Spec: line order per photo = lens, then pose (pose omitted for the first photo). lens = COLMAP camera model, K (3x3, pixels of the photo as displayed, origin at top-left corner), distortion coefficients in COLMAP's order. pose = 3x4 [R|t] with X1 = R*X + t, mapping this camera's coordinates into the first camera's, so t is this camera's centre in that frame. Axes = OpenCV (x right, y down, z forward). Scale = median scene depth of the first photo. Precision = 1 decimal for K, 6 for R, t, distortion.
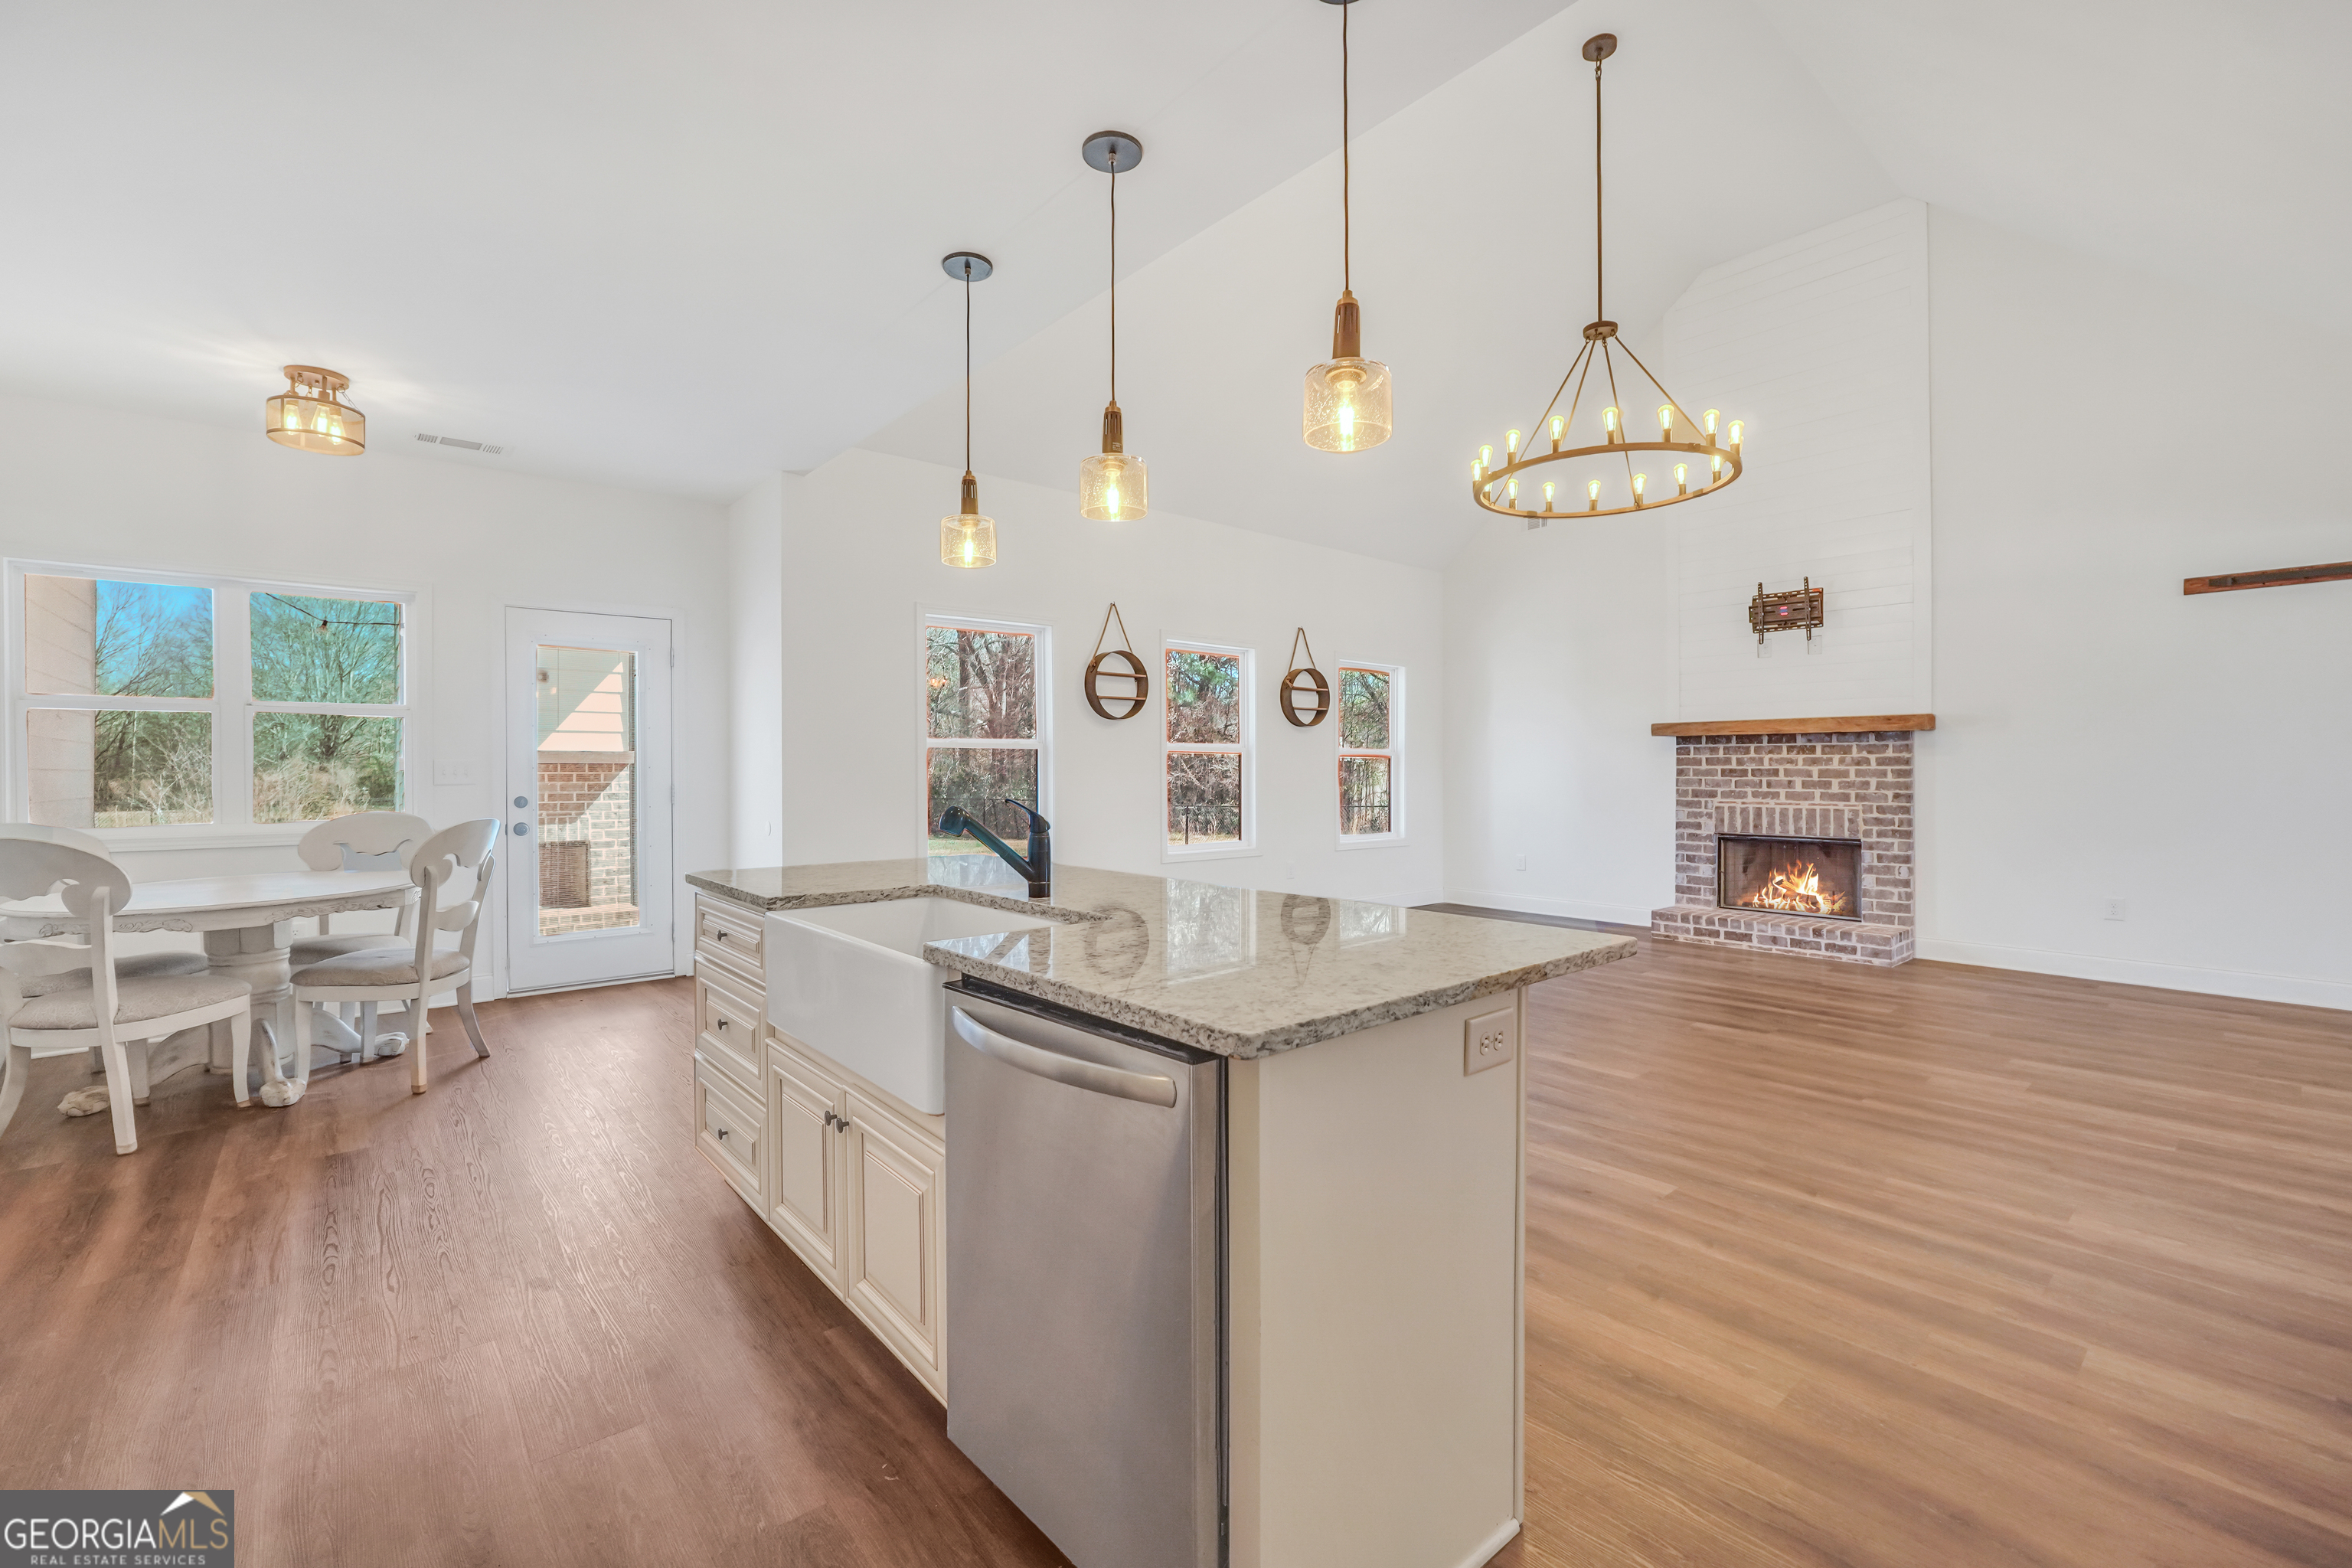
lens RADIAL K [[996.5, 0, 1162.0], [0, 996.5, 770.7], [0, 0, 1]] dist [-0.020341, 0.007604]
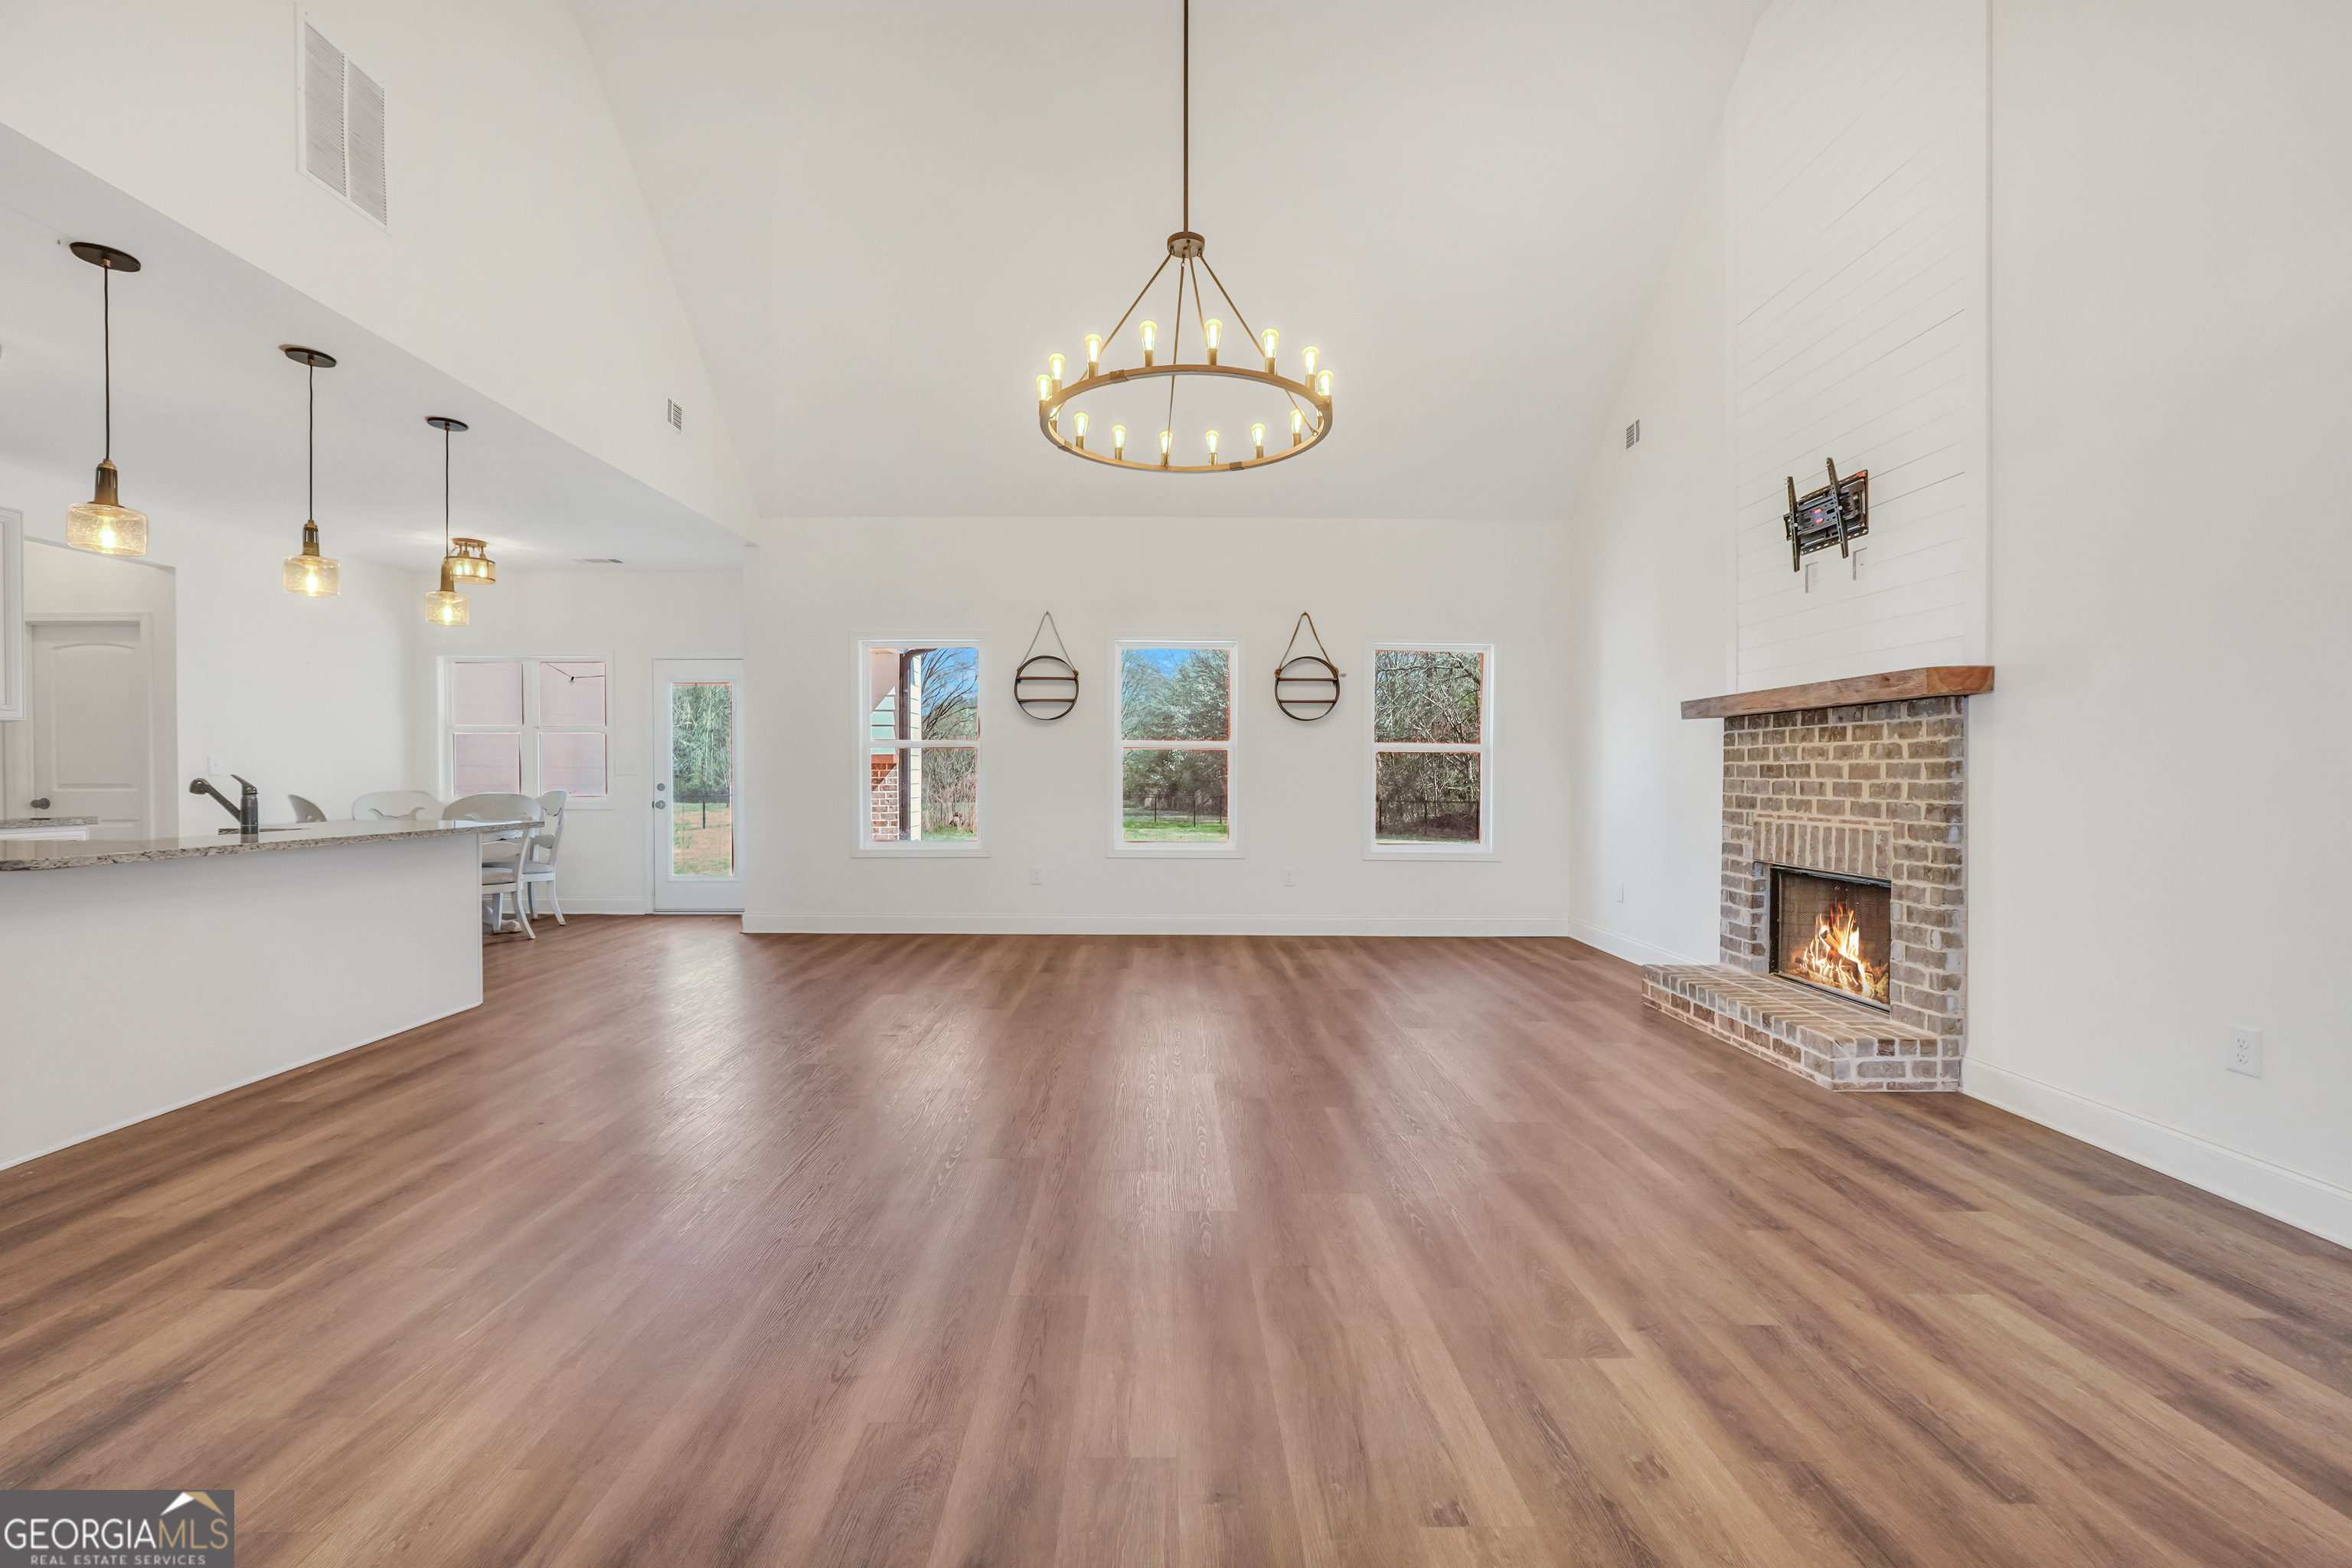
lens RADIAL K [[993.7, 0, 1166.2], [0, 993.7, 788.5], [0, 0, 1]] dist [-0.000632, 0.000166]
pose [[0.766322, 0.012394, -0.642337, 1.170001], [-0.004988, 0.999899, 0.013343, 0.011653], [0.642437, -0.007021, 0.766306, 0.394944]]
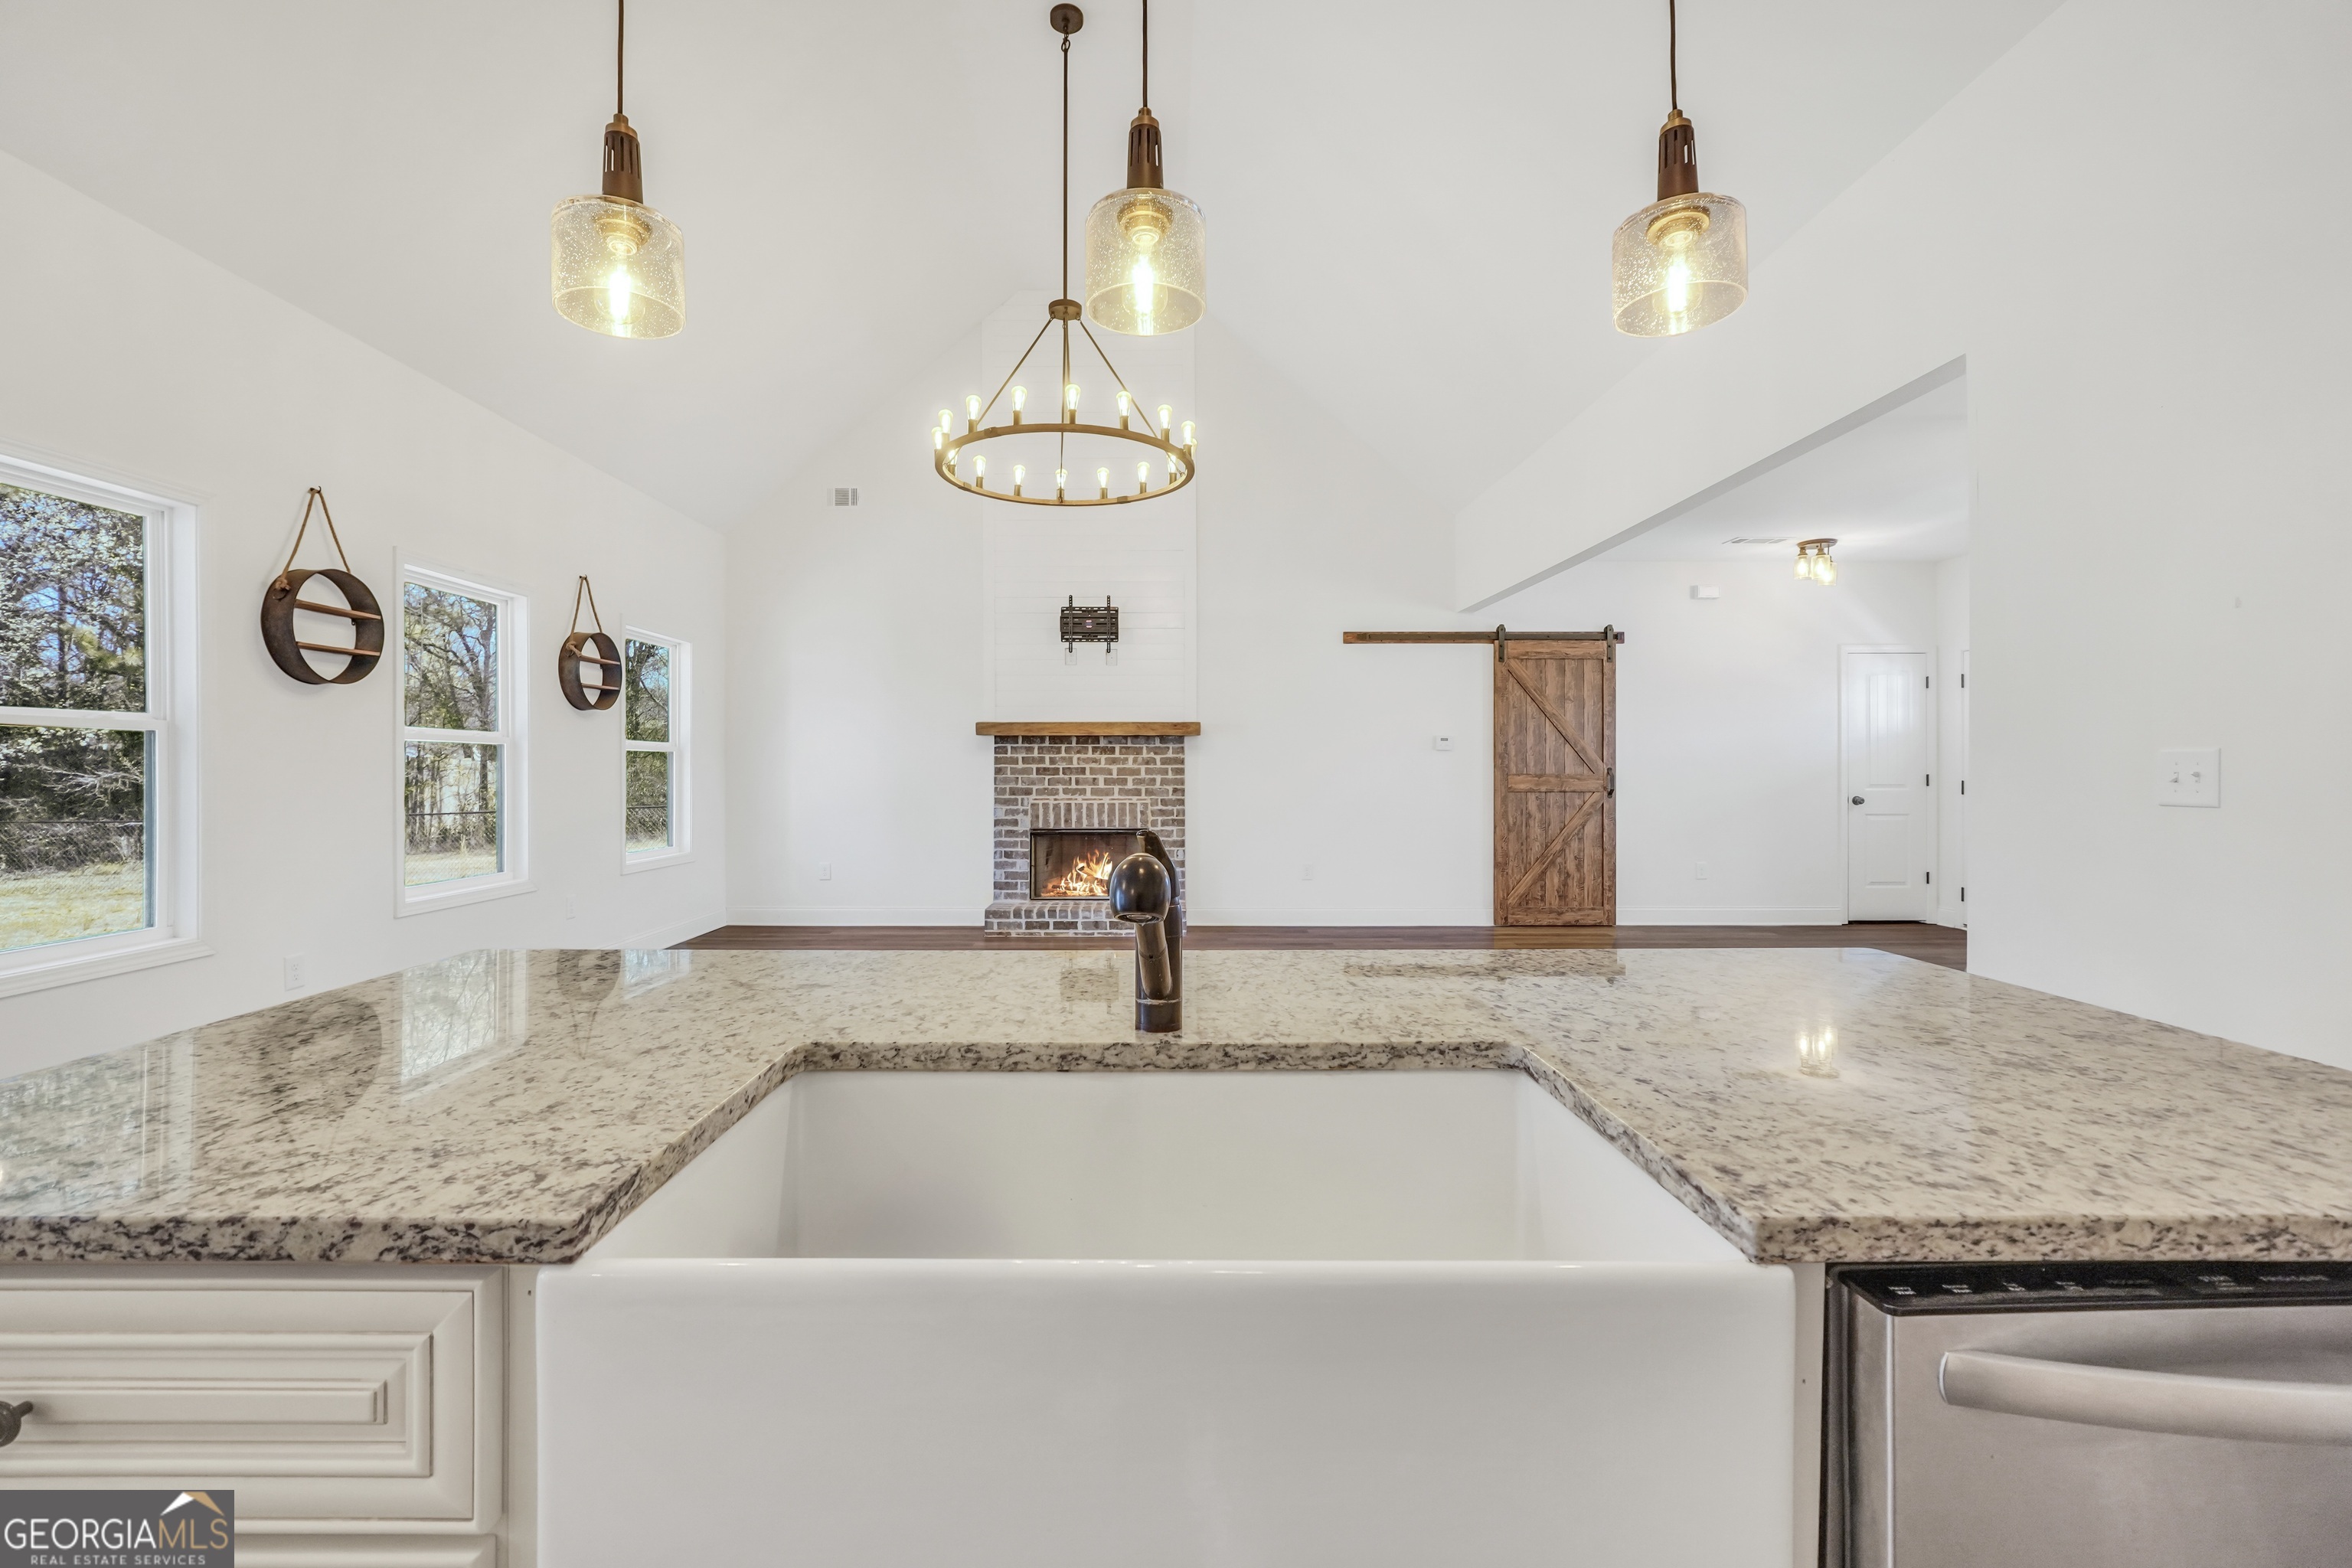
lens RADIAL K [[995.9, 0, 1154.2], [0, 995.9, 759.0], [0, 0, 1]] dist [-0.012894, 0.000046]
pose [[0.644242, 0.006503, 0.764794, -0.277987], [0.001544, 0.999951, -0.009803, -0.000622], [-0.764820, 0.007496, 0.644200, 0.379214]]
